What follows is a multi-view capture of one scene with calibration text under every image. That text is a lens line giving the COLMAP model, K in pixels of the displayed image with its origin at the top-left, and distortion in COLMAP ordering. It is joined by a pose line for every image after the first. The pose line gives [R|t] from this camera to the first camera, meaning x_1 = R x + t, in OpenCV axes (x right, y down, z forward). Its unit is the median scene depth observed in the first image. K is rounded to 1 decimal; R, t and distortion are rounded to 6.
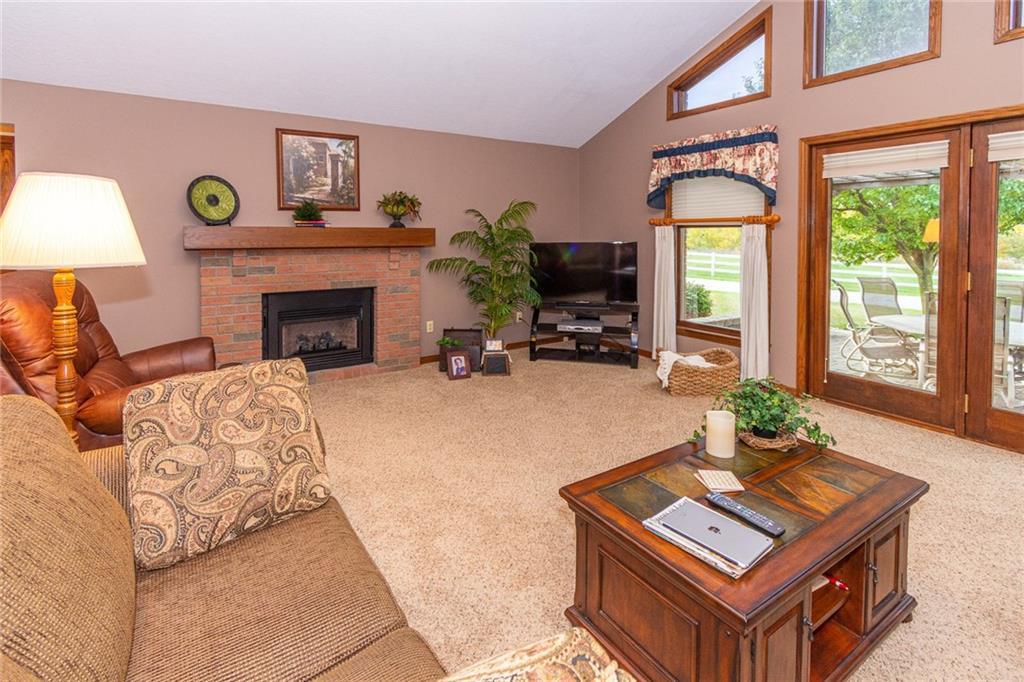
lens RADIAL K [[486.5, 0, 503.4], [0, 486.5, 253.3], [0, 0, 1]] dist [0.008558, -0.003883]
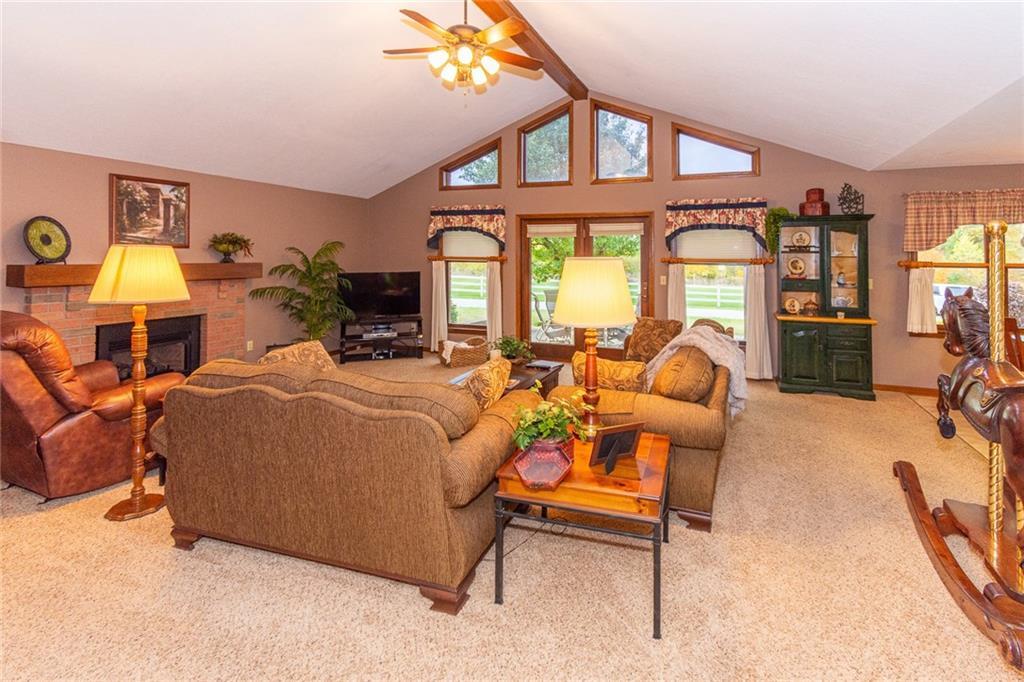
lens RADIAL K [[486.5, 0, 555.7], [0, 486.5, 252.8], [0, 0, 1]] dist [0.008558, -0.003883]
pose [[0.795894, 0.011094, 0.605334, -0.313060], [0.015054, 0.999160, -0.038105, -0.020511], [-0.605249, 0.039441, 0.795059, -0.442215]]
